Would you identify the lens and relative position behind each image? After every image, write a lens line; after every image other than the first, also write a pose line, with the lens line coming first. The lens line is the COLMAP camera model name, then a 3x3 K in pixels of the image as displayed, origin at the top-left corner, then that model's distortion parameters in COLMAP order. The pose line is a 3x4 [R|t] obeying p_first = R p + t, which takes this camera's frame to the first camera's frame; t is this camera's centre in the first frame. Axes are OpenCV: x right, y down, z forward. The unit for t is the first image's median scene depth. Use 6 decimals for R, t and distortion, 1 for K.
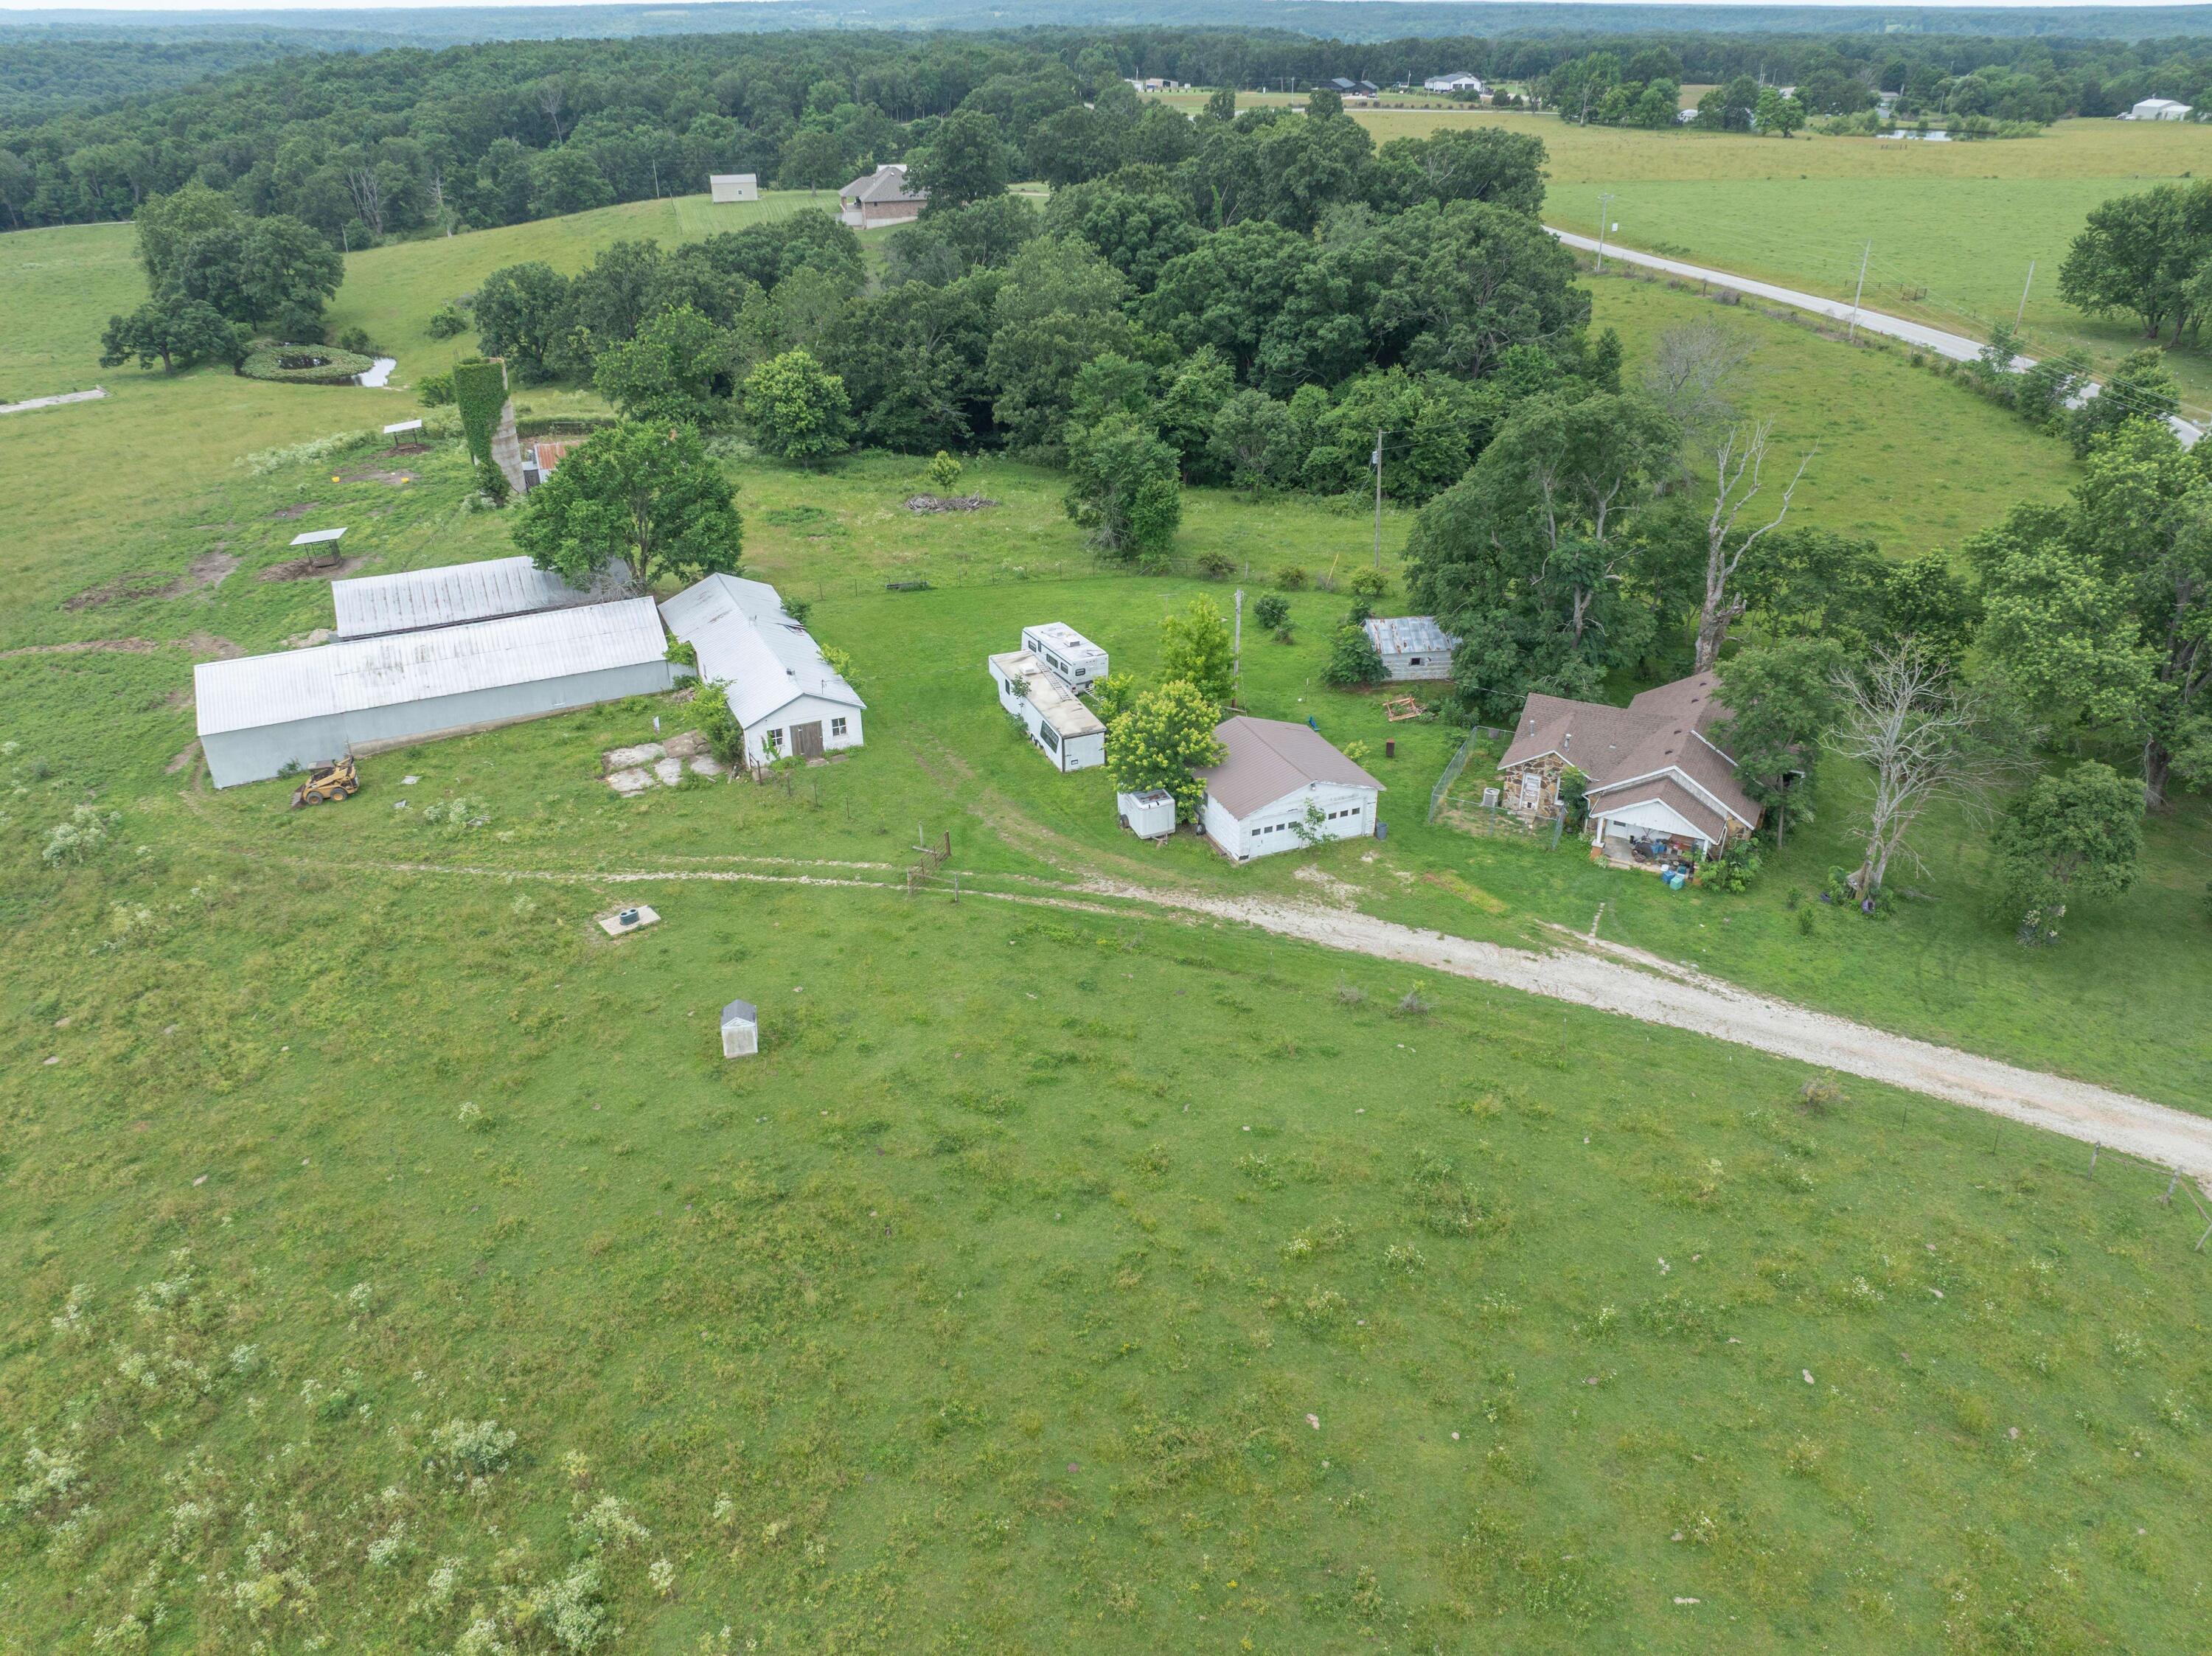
lens RADIAL K [[1555.1, 0, 1112.0], [0, 1555.1, 841.7], [0, 0, 1]] dist [-0.044473, 0.015121]
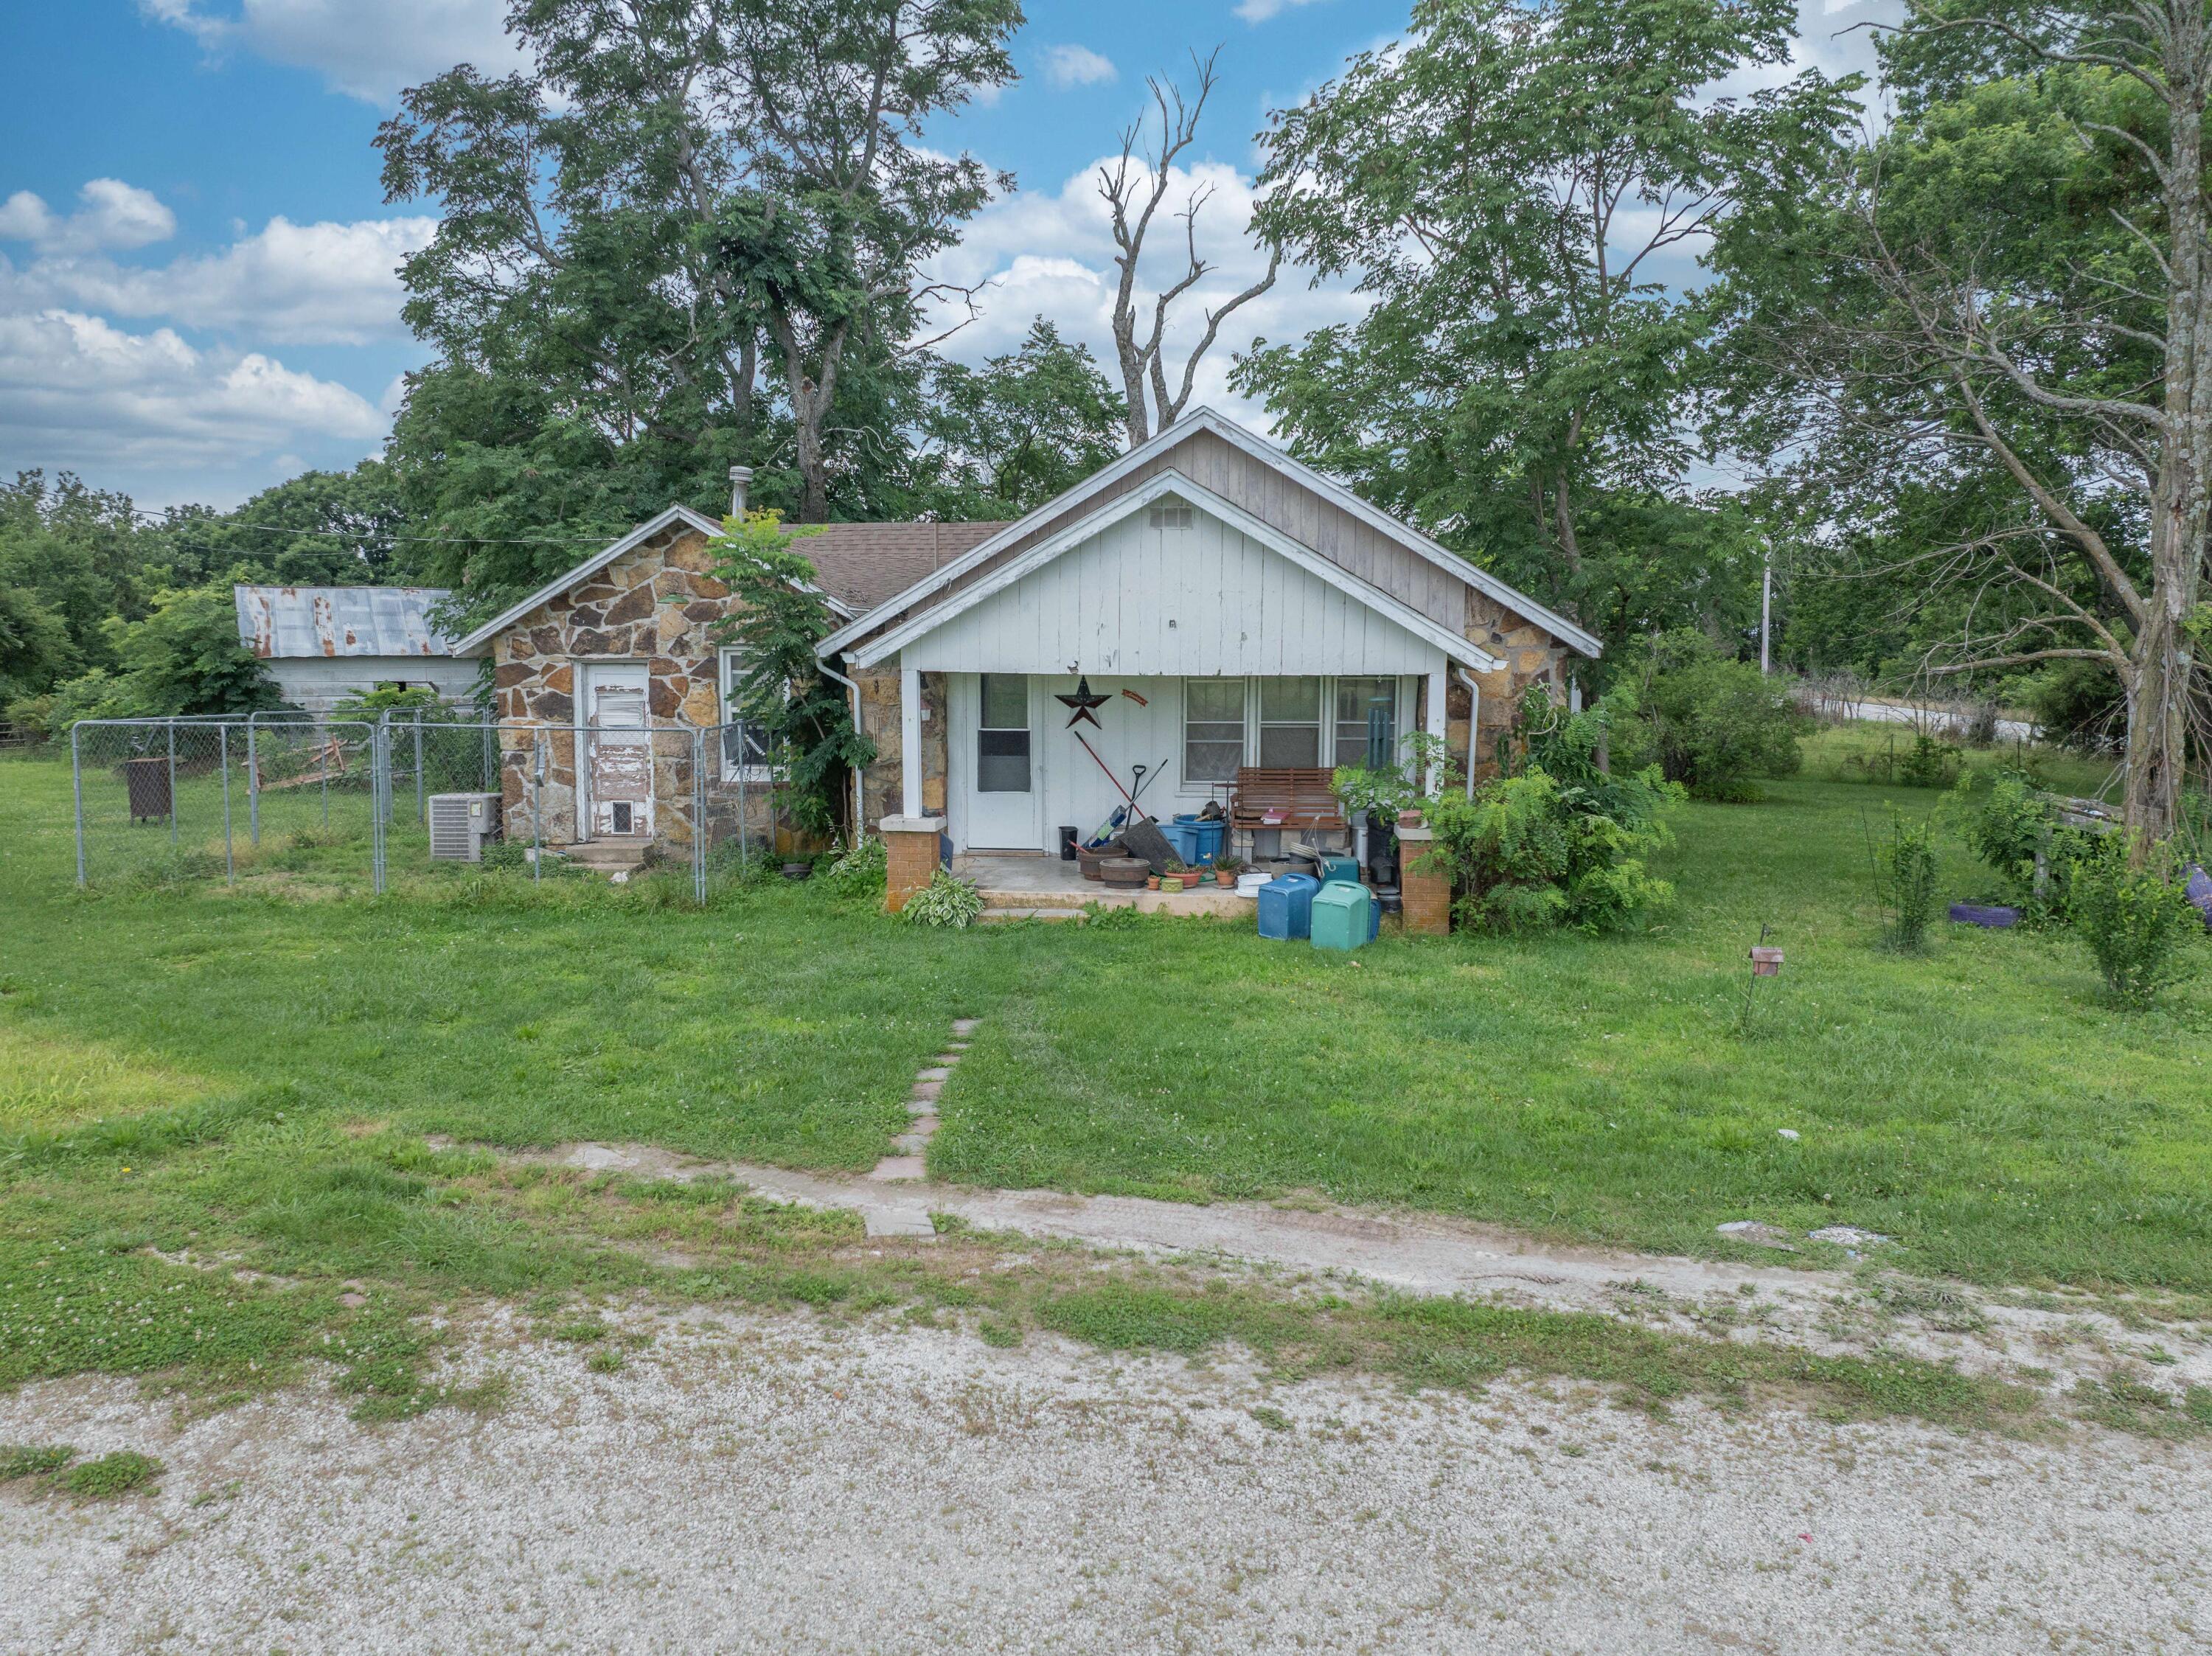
lens RADIAL K [[1555.1, 0, 1110.4], [0, 1555.1, 821.6], [0, 0, 1]] dist [-0.044473, 0.015121]
pose [[0.920439, -0.031511, 0.389614, 0.213758], [0.177912, 0.921289, -0.345795, 0.059979], [-0.348051, 0.387600, 0.853596, 0.676051]]
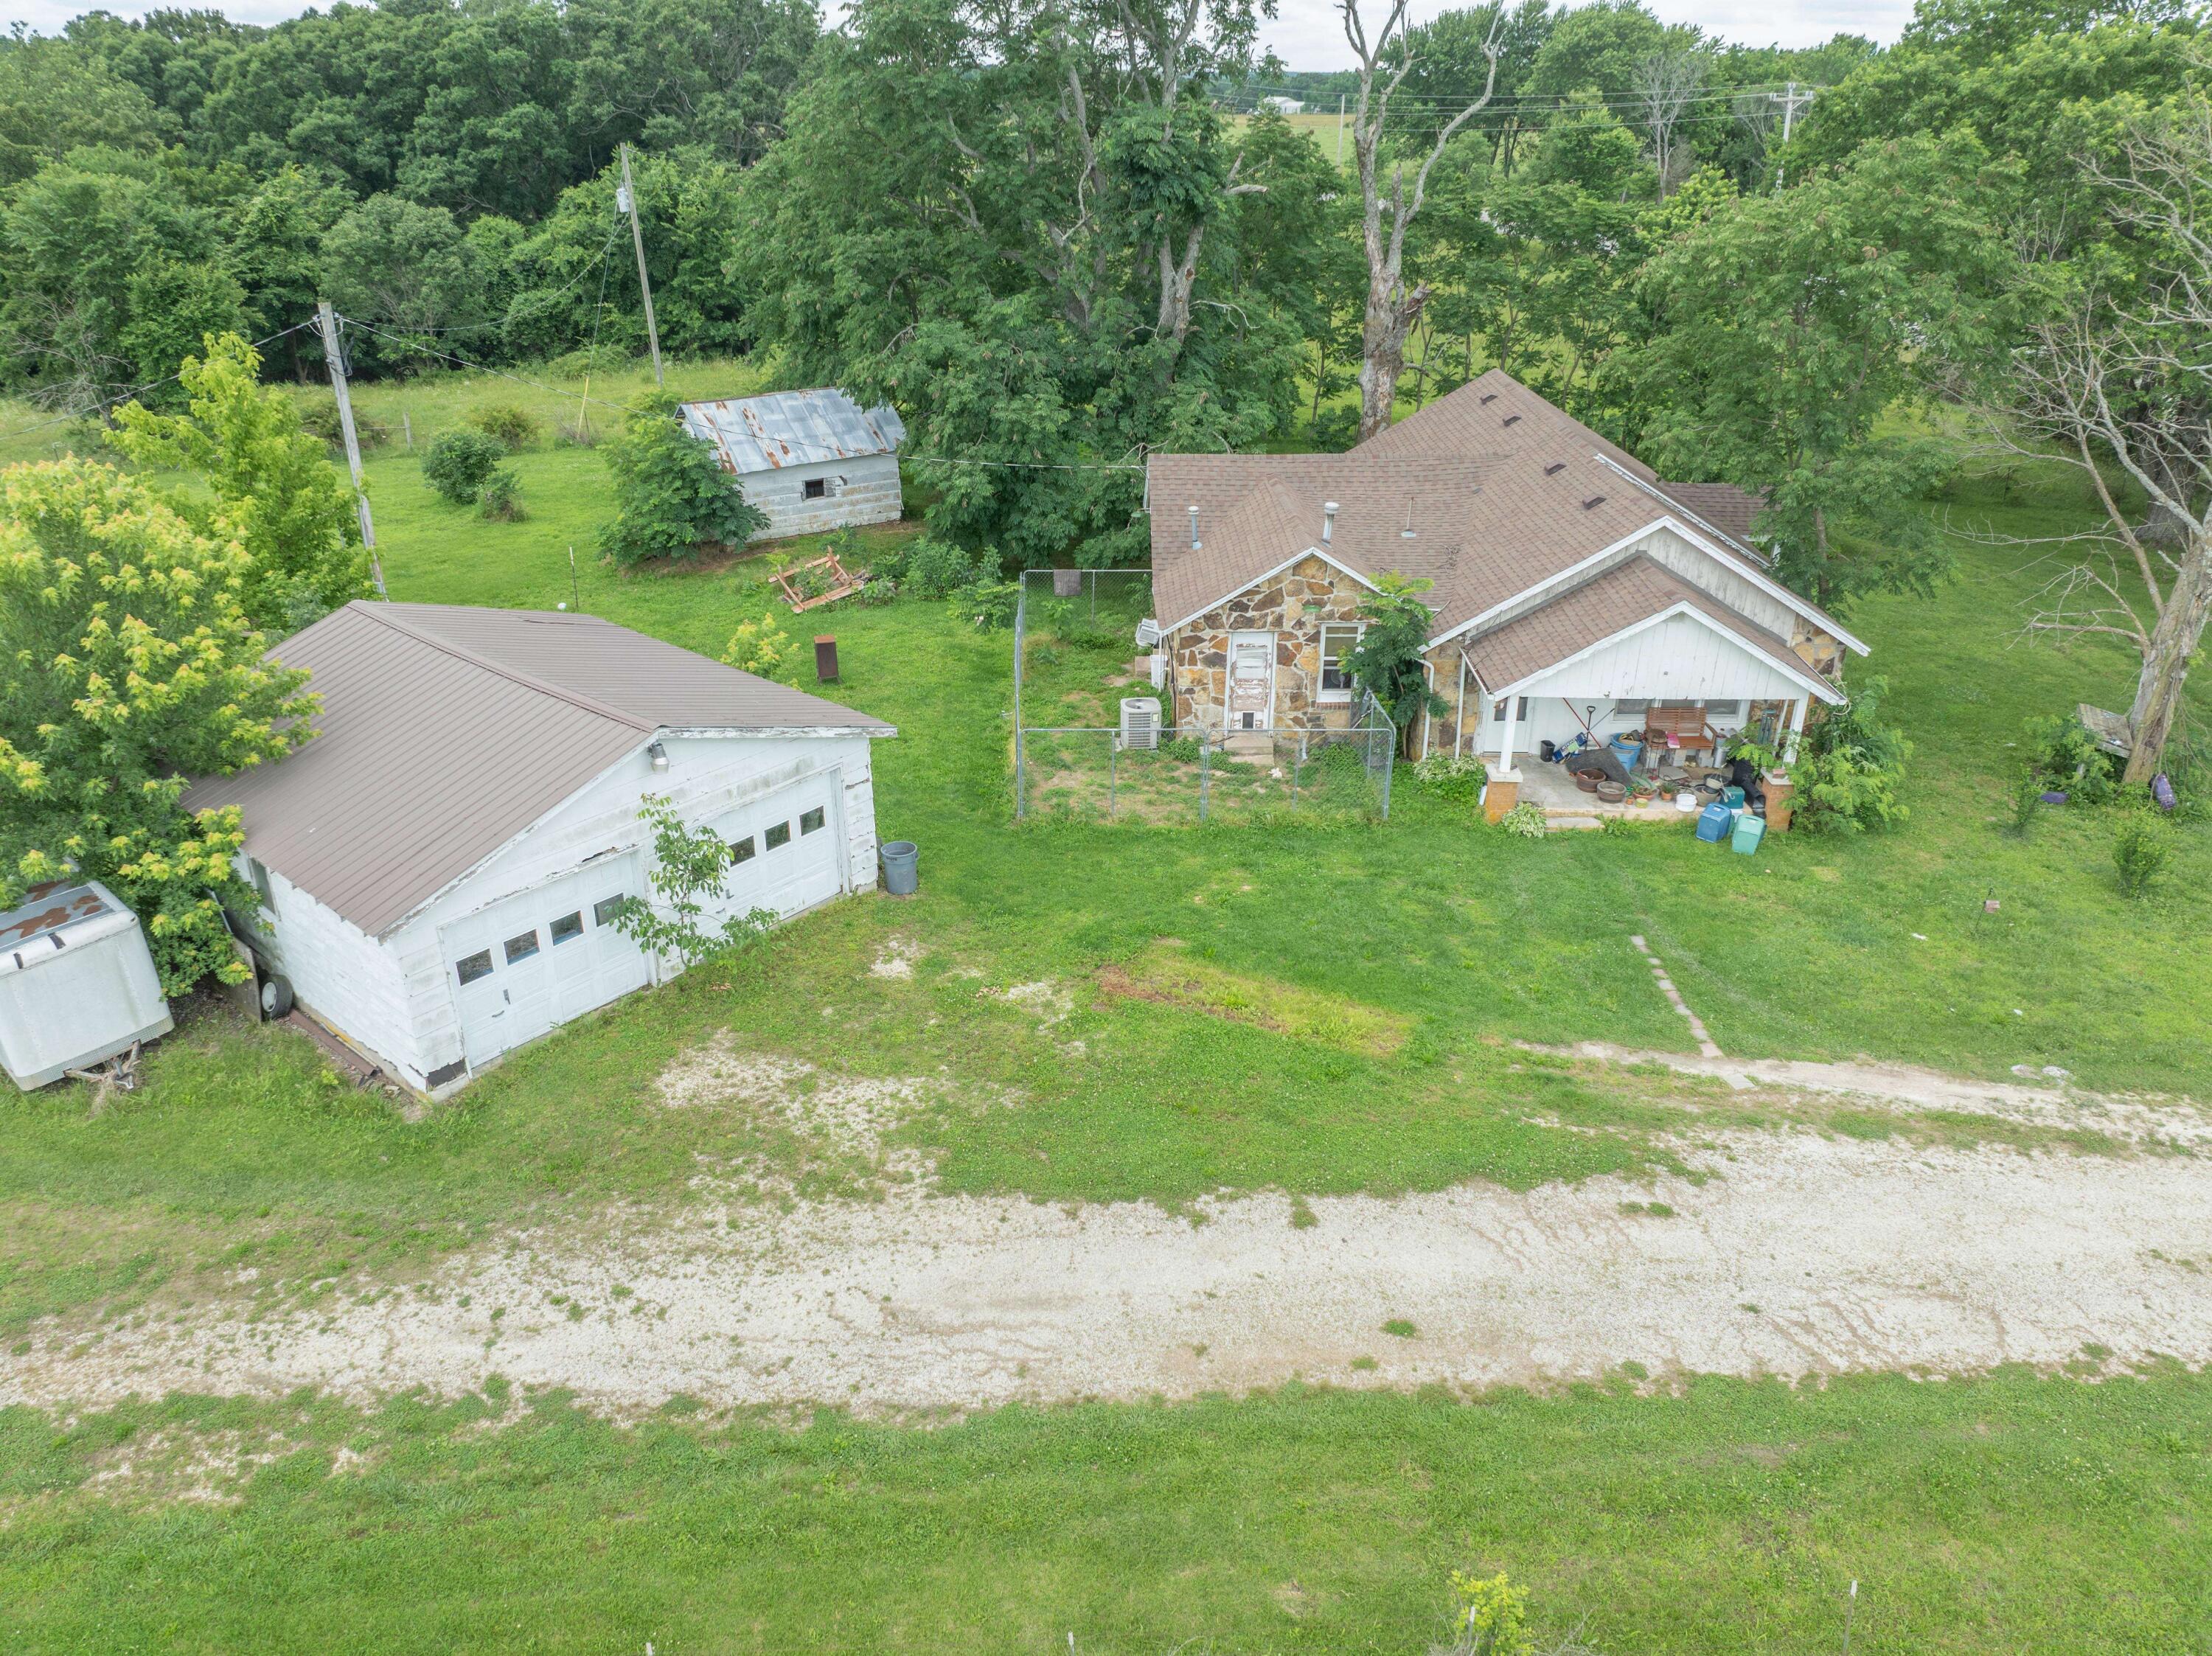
lens RADIAL K [[1555.1, 0, 1108.9], [0, 1555.1, 815.2], [0, 0, 1]] dist [-0.044473, 0.015121]
pose [[0.886096, -0.191245, 0.422206, 0.067585], [0.212444, 0.977168, -0.003239, -0.006286], [-0.411947, 0.092565, 0.906494, 0.588127]]
